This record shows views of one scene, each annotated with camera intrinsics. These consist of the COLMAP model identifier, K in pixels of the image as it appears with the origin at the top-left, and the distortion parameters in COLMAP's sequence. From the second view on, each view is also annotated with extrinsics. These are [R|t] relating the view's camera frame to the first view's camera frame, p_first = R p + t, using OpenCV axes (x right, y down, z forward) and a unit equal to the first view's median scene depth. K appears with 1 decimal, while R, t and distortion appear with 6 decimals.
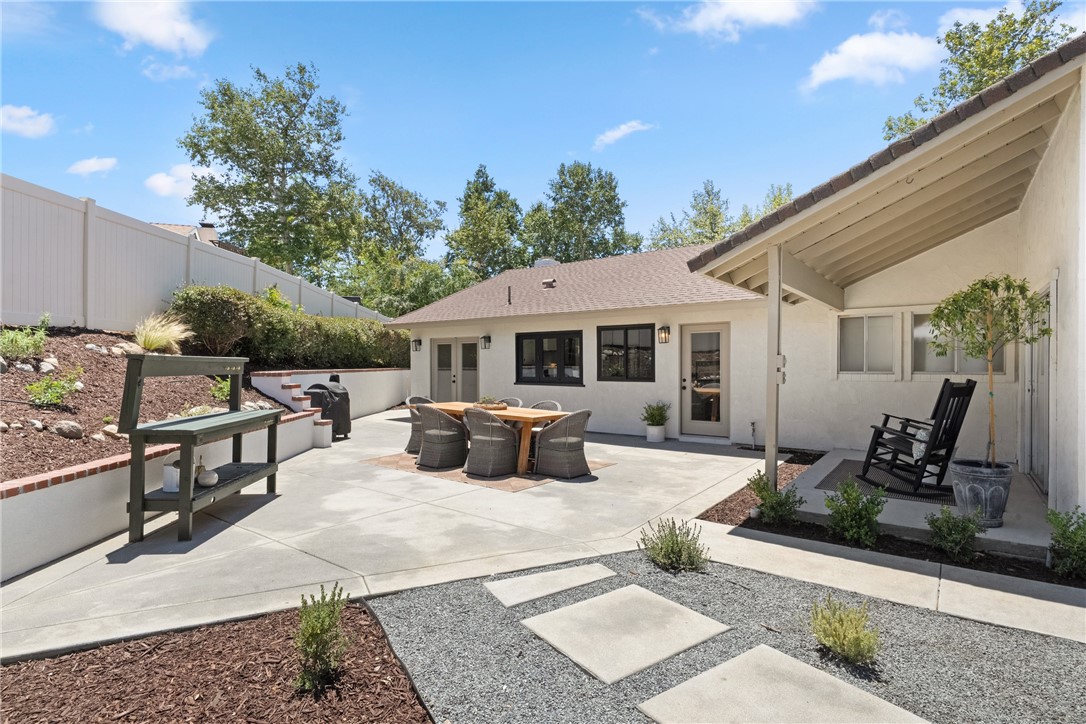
lens RADIAL K [[535.9, 0, 543.0], [0, 535.9, 367.4], [0, 0, 1]] dist [-0.001718, -0.000166]
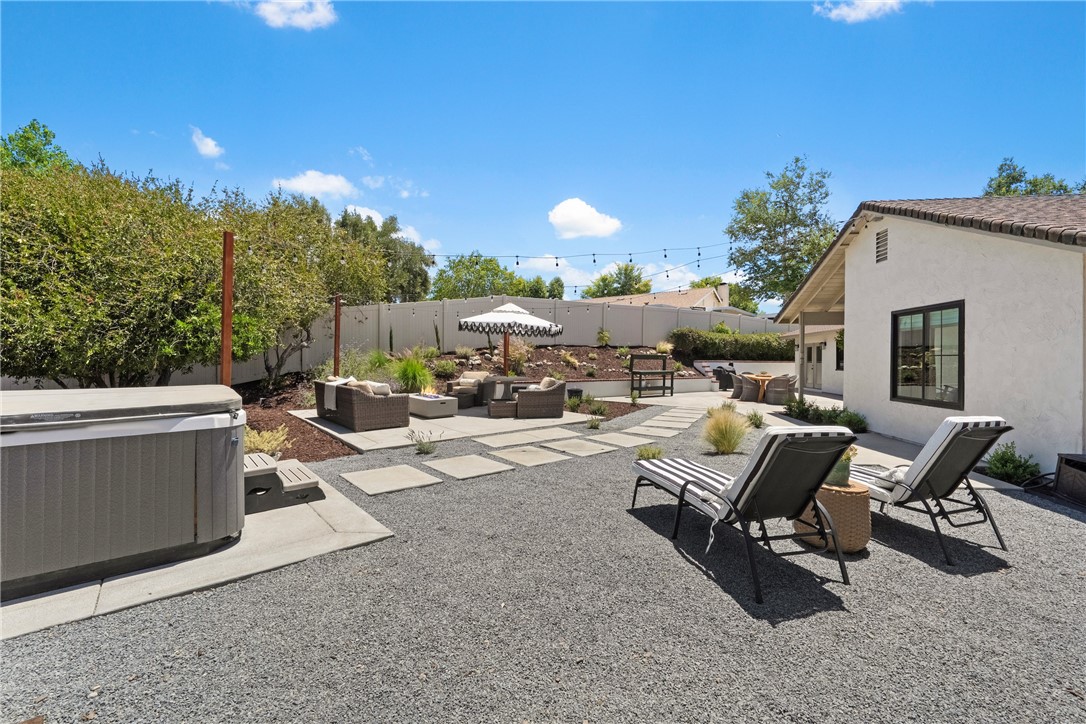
lens RADIAL K [[506.9, 0, 537.2], [0, 506.9, 360.2], [0, 0, 1]] dist [-0.001991, 0.000198]
pose [[0.480844, 0.007391, -0.876775, 0.473993], [-0.014863, 0.999889, 0.000277, 0.006432], [0.876680, 0.012899, 0.480901, -0.317826]]
